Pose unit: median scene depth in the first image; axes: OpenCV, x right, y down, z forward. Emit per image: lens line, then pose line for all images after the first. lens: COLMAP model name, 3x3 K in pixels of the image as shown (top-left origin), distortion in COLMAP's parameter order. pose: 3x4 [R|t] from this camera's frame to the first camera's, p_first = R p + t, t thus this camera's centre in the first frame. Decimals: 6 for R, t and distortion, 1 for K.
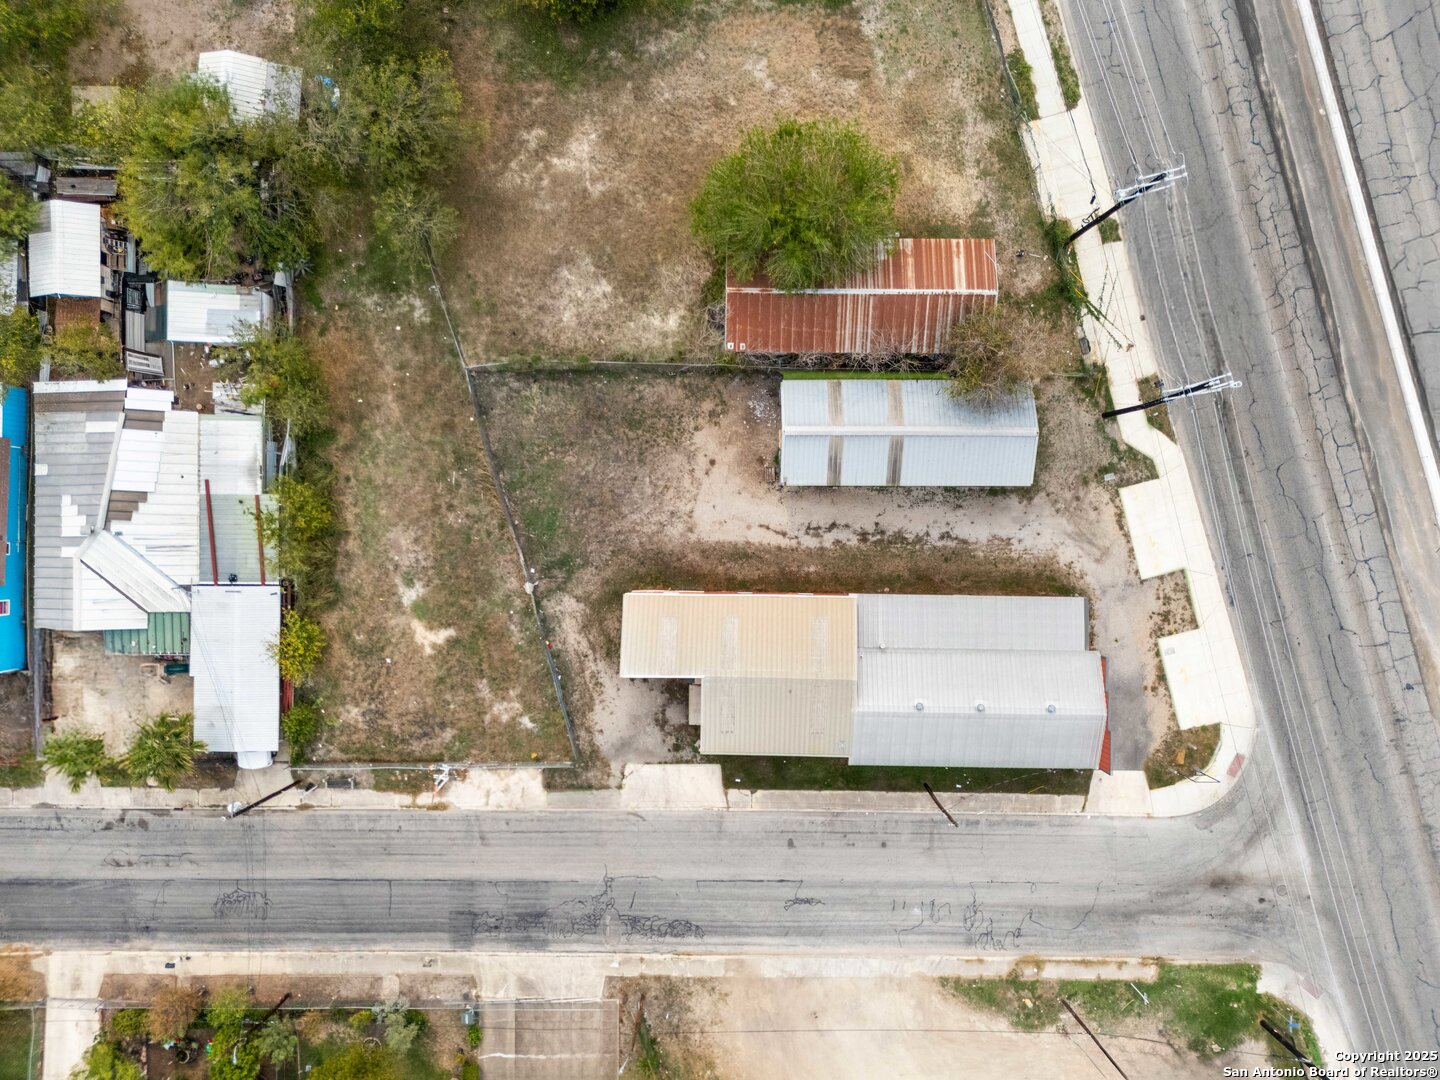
lens RADIAL K [[1052.3, 0, 720.0], [0, 1052.3, 540.0], [0, 0, 1]] dist [0.075855, -0.076916]
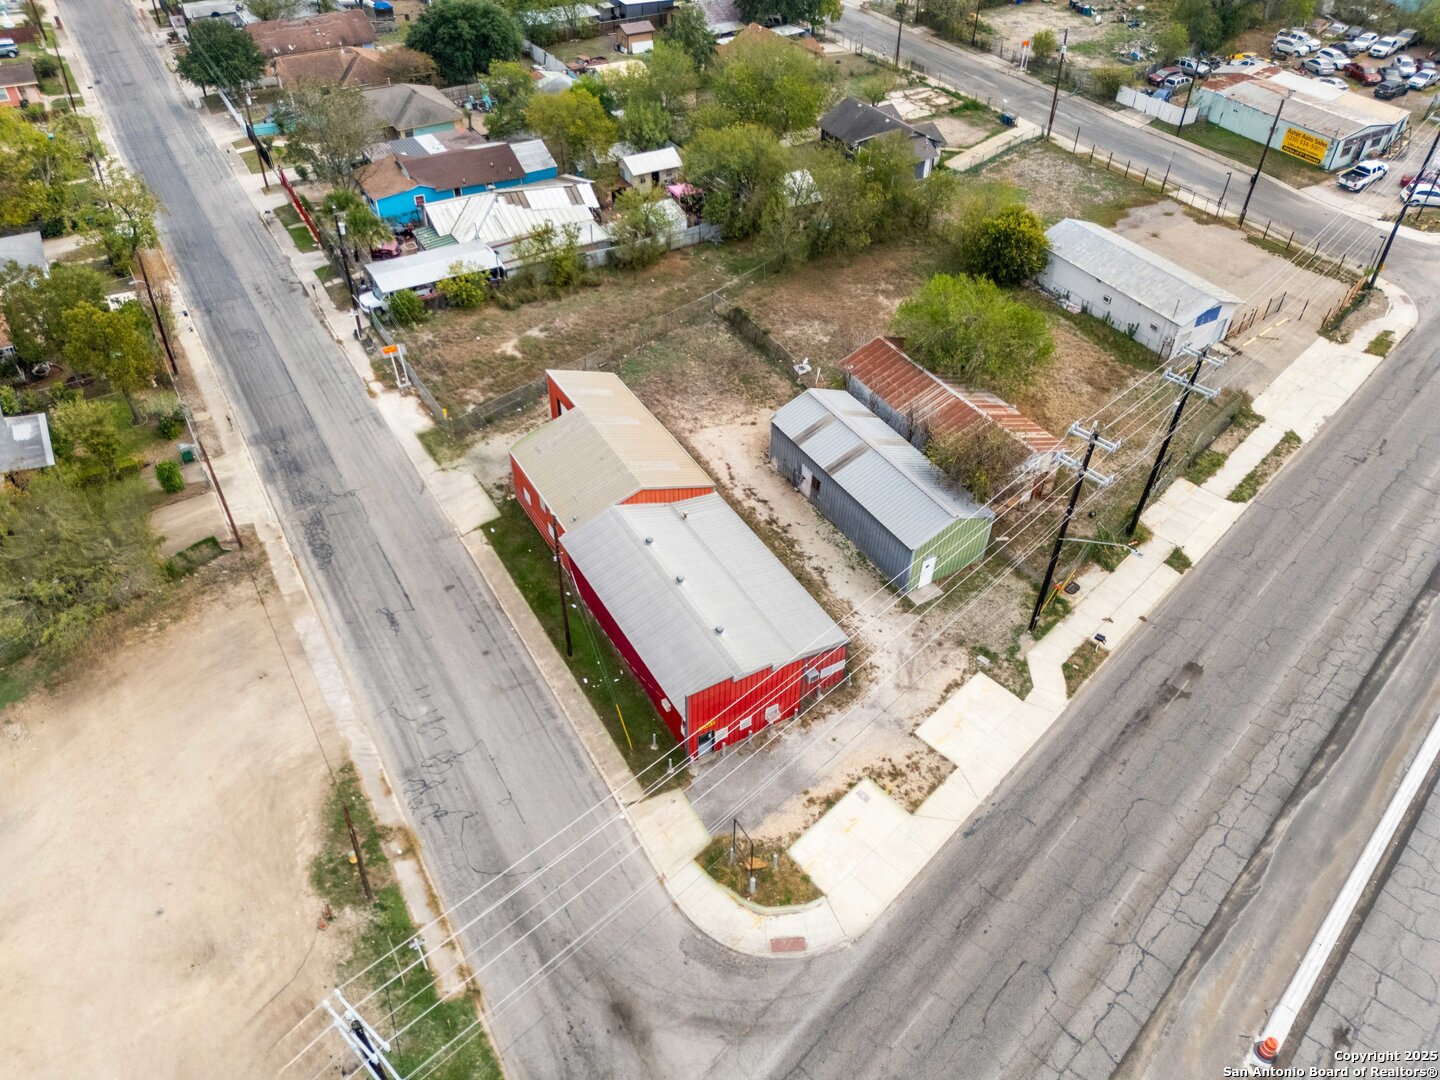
lens RADIAL K [[1052.3, 0, 720.0], [0, 1052.3, 540.0], [0, 0, 1]] dist [0.075855, -0.076916]
pose [[0.514453, 0.563821, -0.646099, 0.759158], [-0.857415, 0.326513, -0.397779, 0.436981], [-0.013316, 0.758614, 0.651404, 0.365974]]
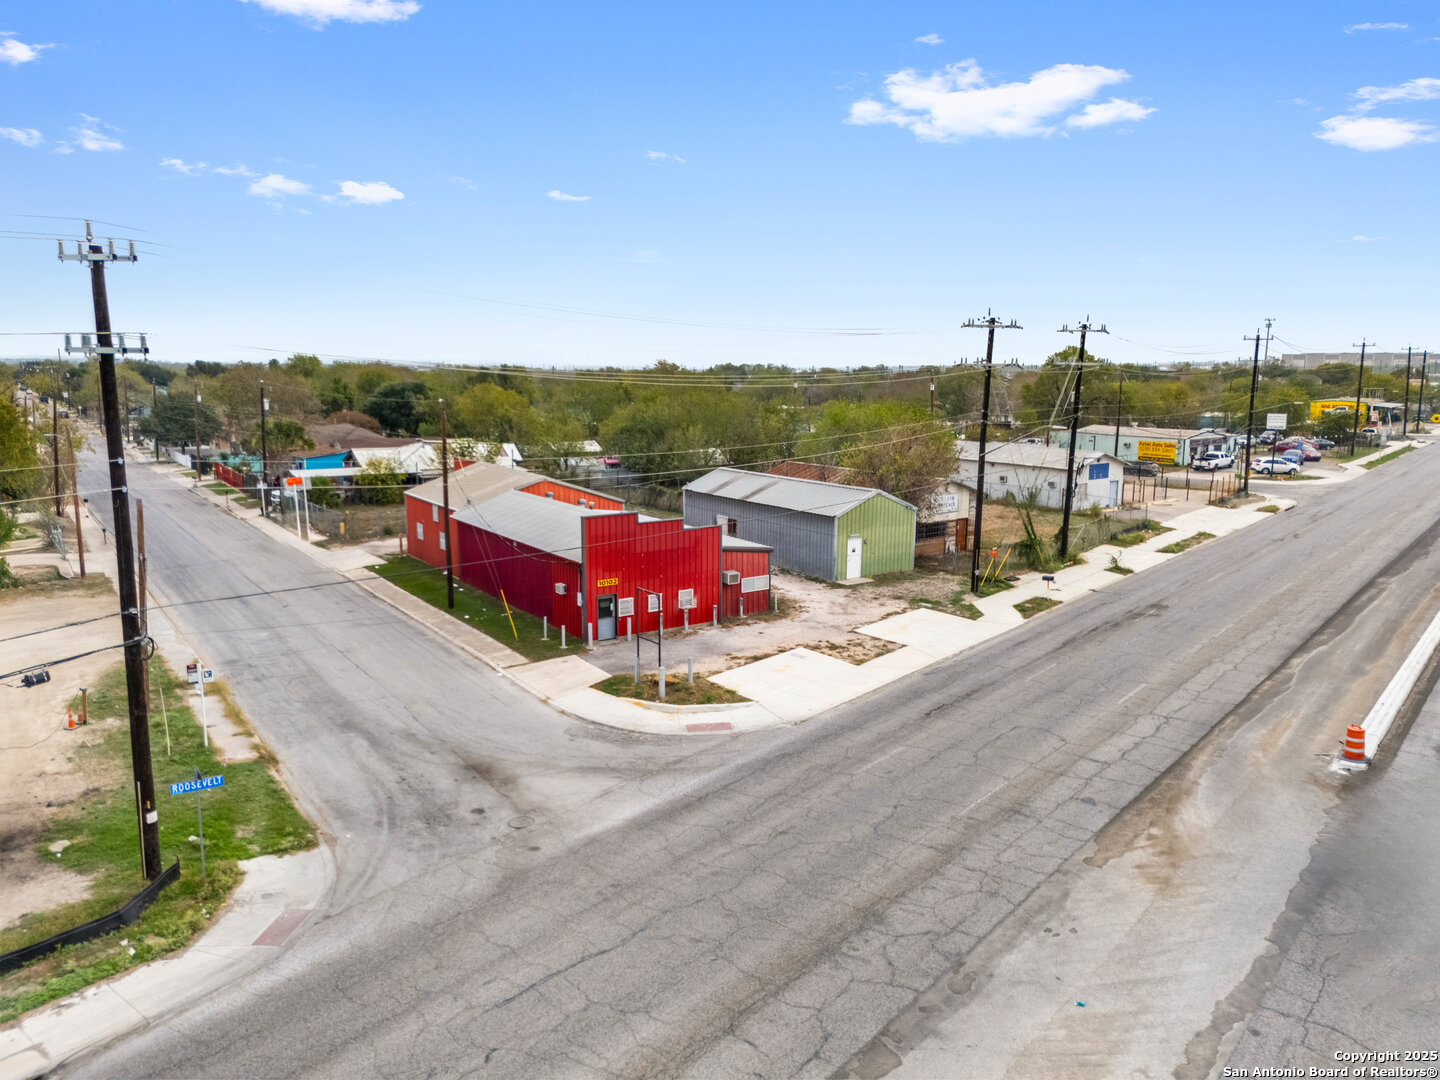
lens RADIAL K [[1050.8, 0, 720.0], [0, 1050.8, 540.0], [0, 0, 1]] dist [0.117683, -0.152380]
pose [[0.572168, 0.124436, -0.810641, 0.896359], [-0.820120, 0.080652, -0.566478, 0.492569], [-0.005110, 0.988944, 0.148199, 0.841192]]
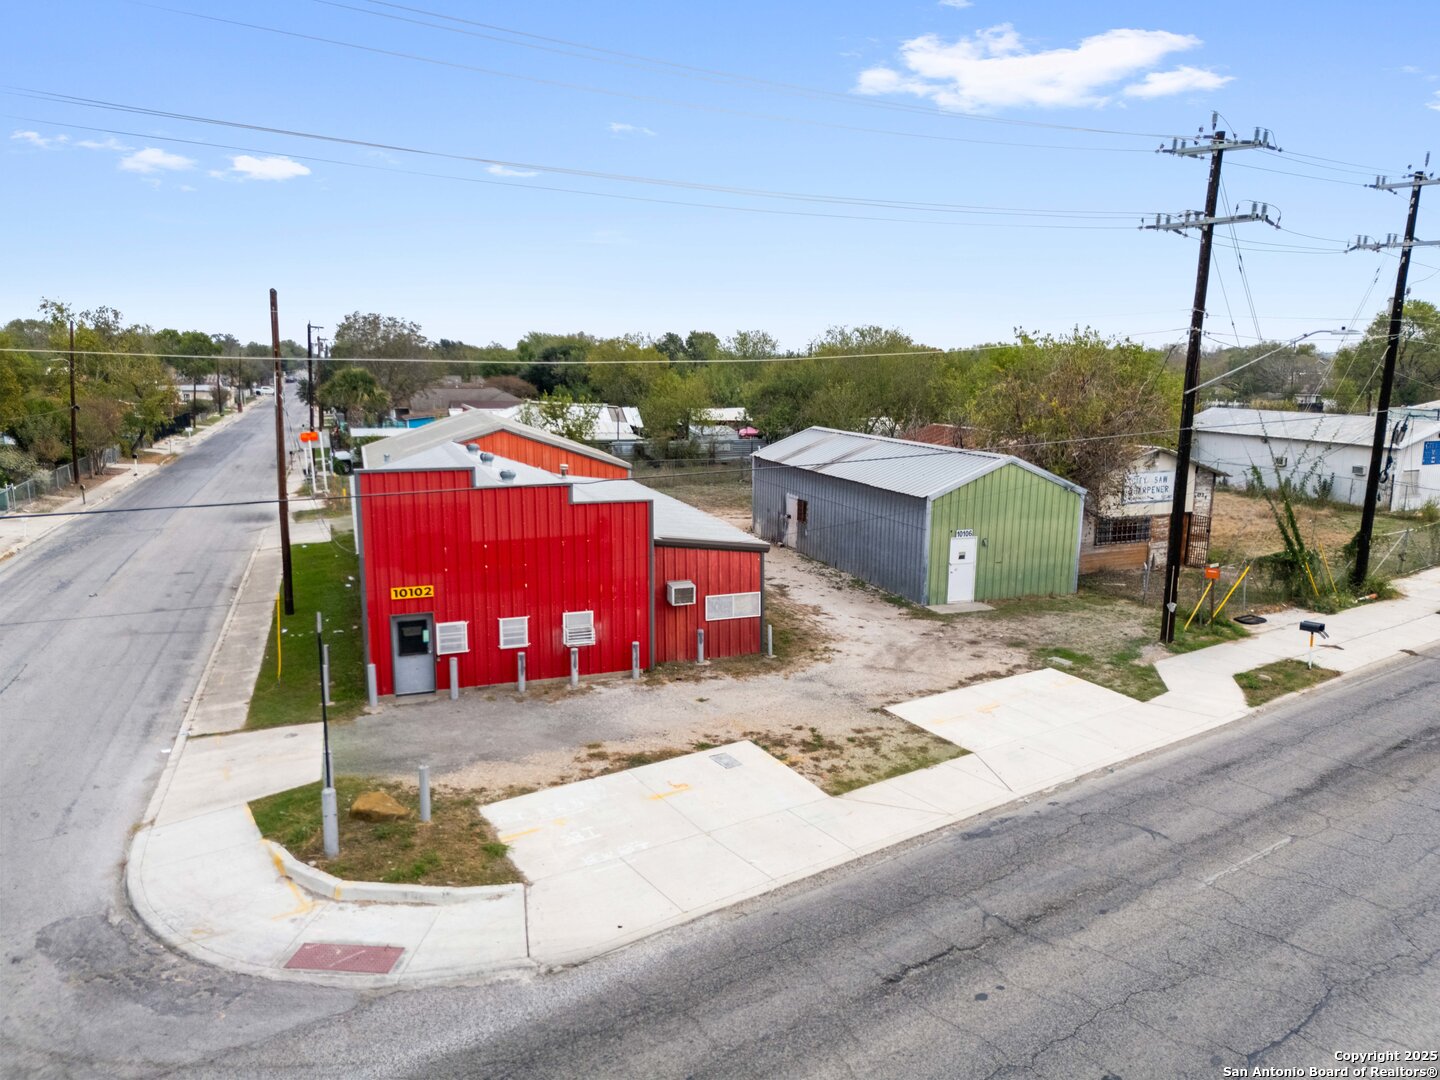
lens RADIAL K [[1052.3, 0, 720.0], [0, 1052.3, 540.0], [0, 0, 1]] dist [0.075855, -0.076916]
pose [[0.345850, 0.151833, -0.925924, 0.704984], [-0.938227, 0.044544, -0.343141, 0.211724], [-0.010855, 0.987402, 0.157859, 0.887115]]
